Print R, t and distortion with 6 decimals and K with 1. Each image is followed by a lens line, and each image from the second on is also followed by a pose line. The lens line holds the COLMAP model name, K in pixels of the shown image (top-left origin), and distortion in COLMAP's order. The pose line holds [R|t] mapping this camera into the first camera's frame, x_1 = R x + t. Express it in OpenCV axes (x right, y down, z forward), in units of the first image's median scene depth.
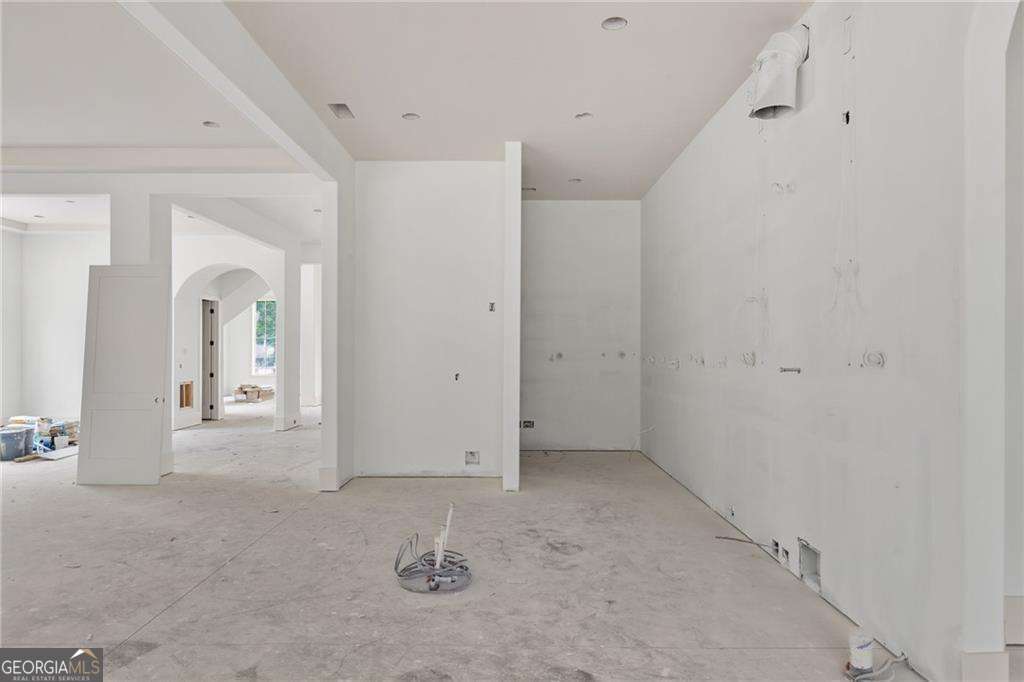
lens RADIAL K [[642.3, 0, 512.0], [0, 642.3, 341.0], [0, 0, 1]] dist [0.000433, -0.000560]
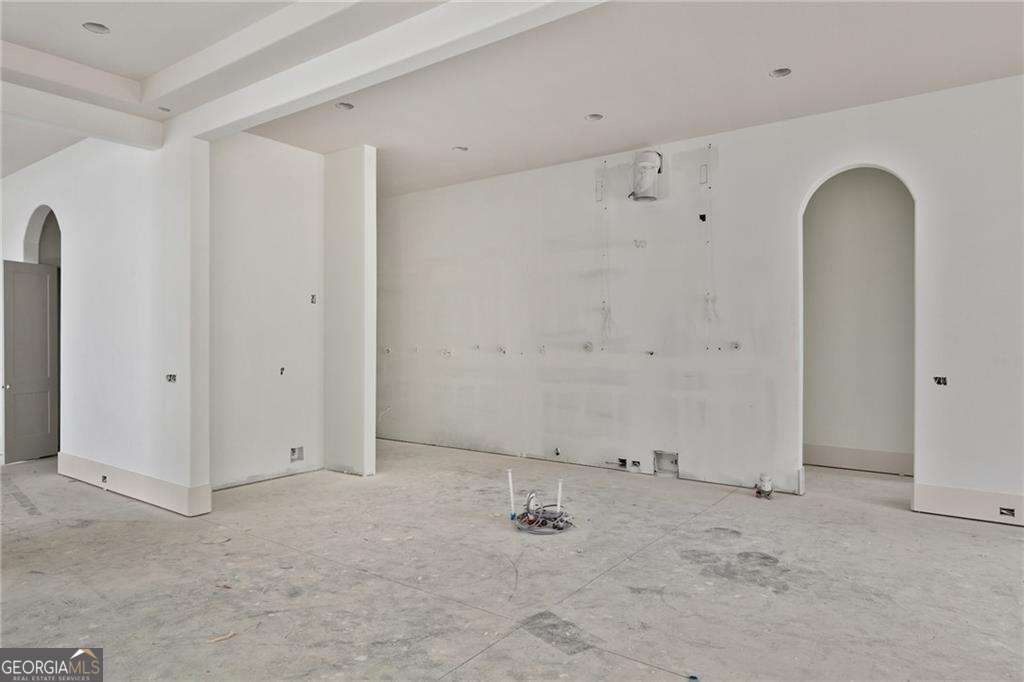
lens RADIAL K [[633.9, 0, 505.8], [0, 633.9, 337.0], [0, 0, 1]] dist [0.004631, 0.000053]
pose [[0.592803, -0.000937, 0.805347, -0.643902], [-0.005558, 0.999971, 0.005255, -0.001441], [-0.805329, -0.007591, 0.592780, 0.181319]]
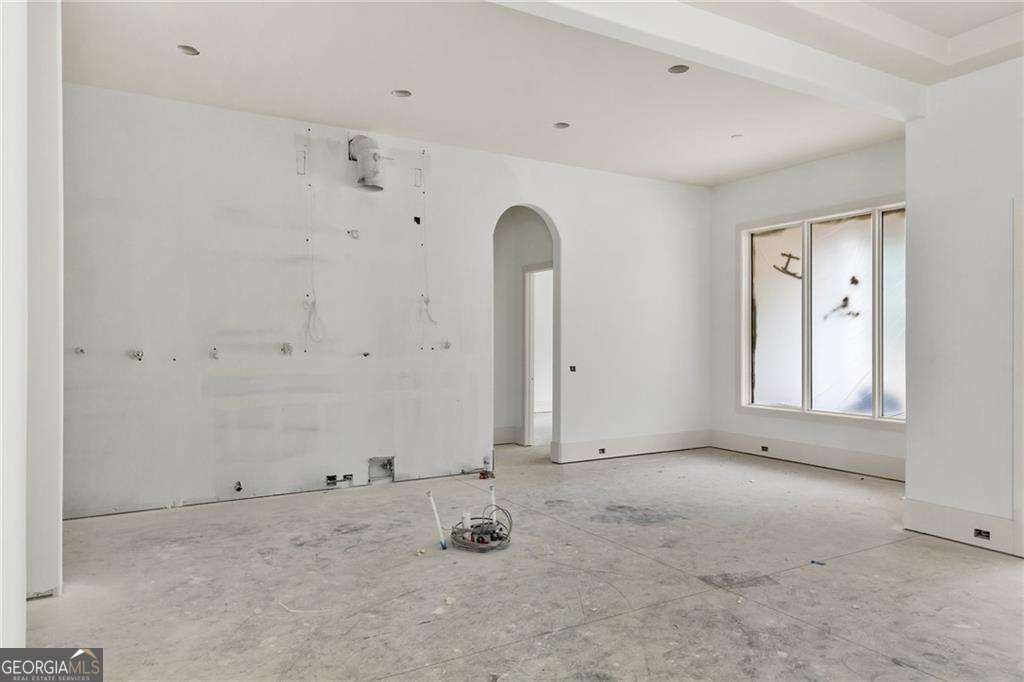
lens RADIAL K [[669.8, 0, 511.5], [0, 669.8, 340.7], [0, 0, 1]] dist [0.004361, 0.000280]
pose [[-0.514424, -0.004442, 0.857524, -0.652633], [-0.010900, 0.999940, -0.001359, 0.006580], [-0.857467, -0.010046, -0.514441, 0.874571]]
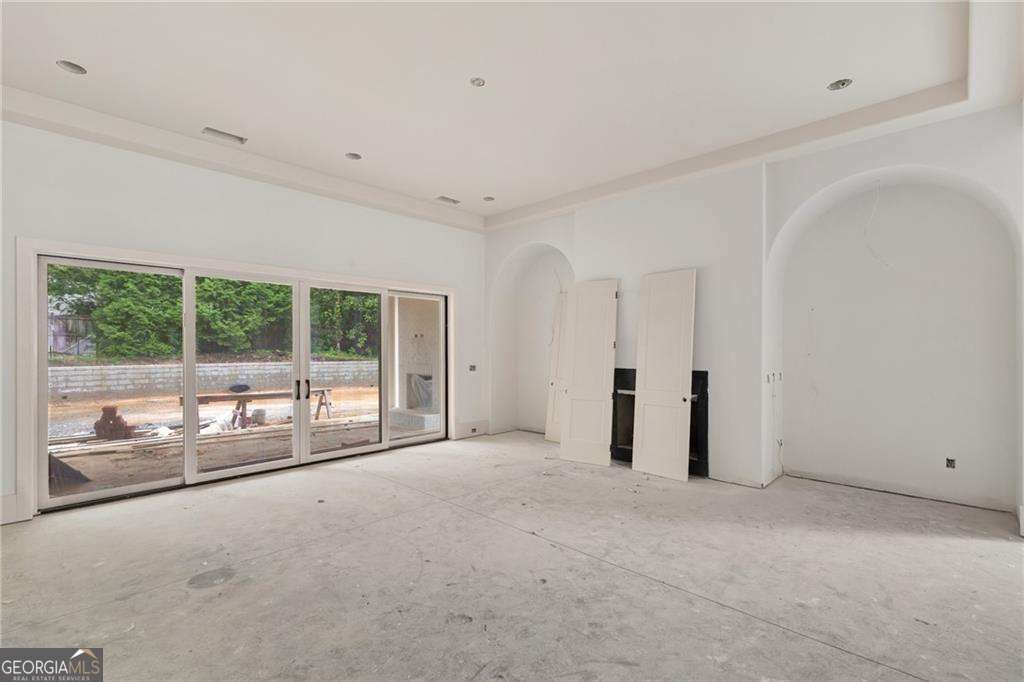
lens RADIAL K [[461.7, 0, 509.0], [0, 461.7, 345.8], [0, 0, 1]] dist [0.006667, 0.000751]
pose [[-0.695826, 0.000928, -0.718210, -0.359386], [0.009651, 0.999921, -0.008058, 0.004100], [0.718145, -0.012538, -0.695780, 0.944448]]
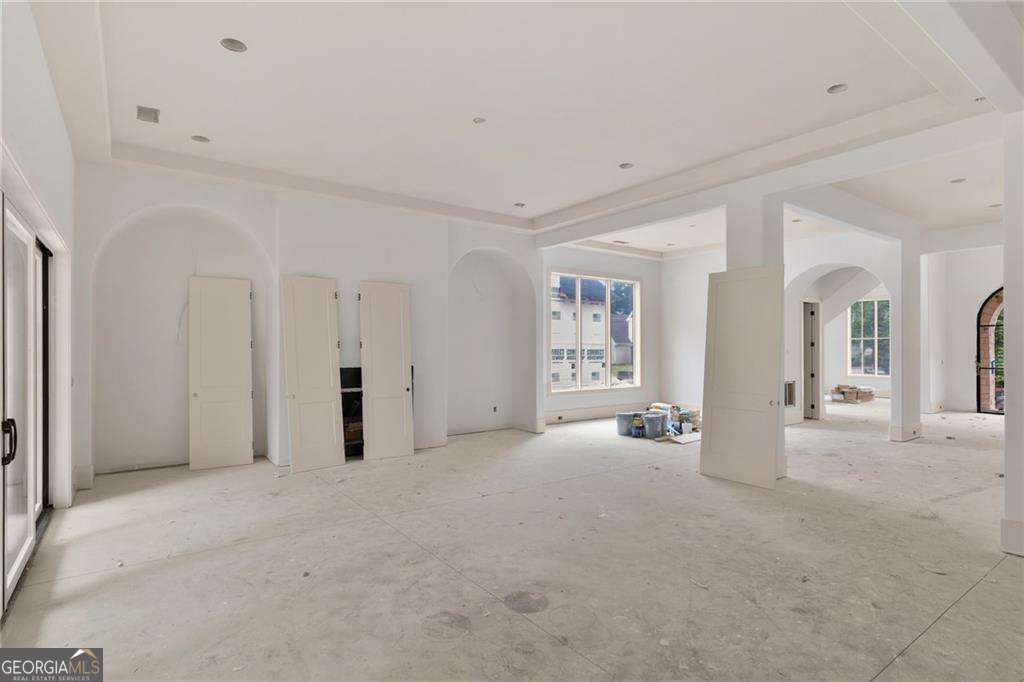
lens RADIAL K [[525.5, 0, 505.6], [0, 525.5, 344.7], [0, 0, 1]] dist [-0.003660, 0.000308]
pose [[0.588538, -0.004380, -0.808458, -0.138417], [0.007850, 0.999969, 0.000297, -0.000538], [0.808431, -0.006522, 0.588554, 0.193187]]
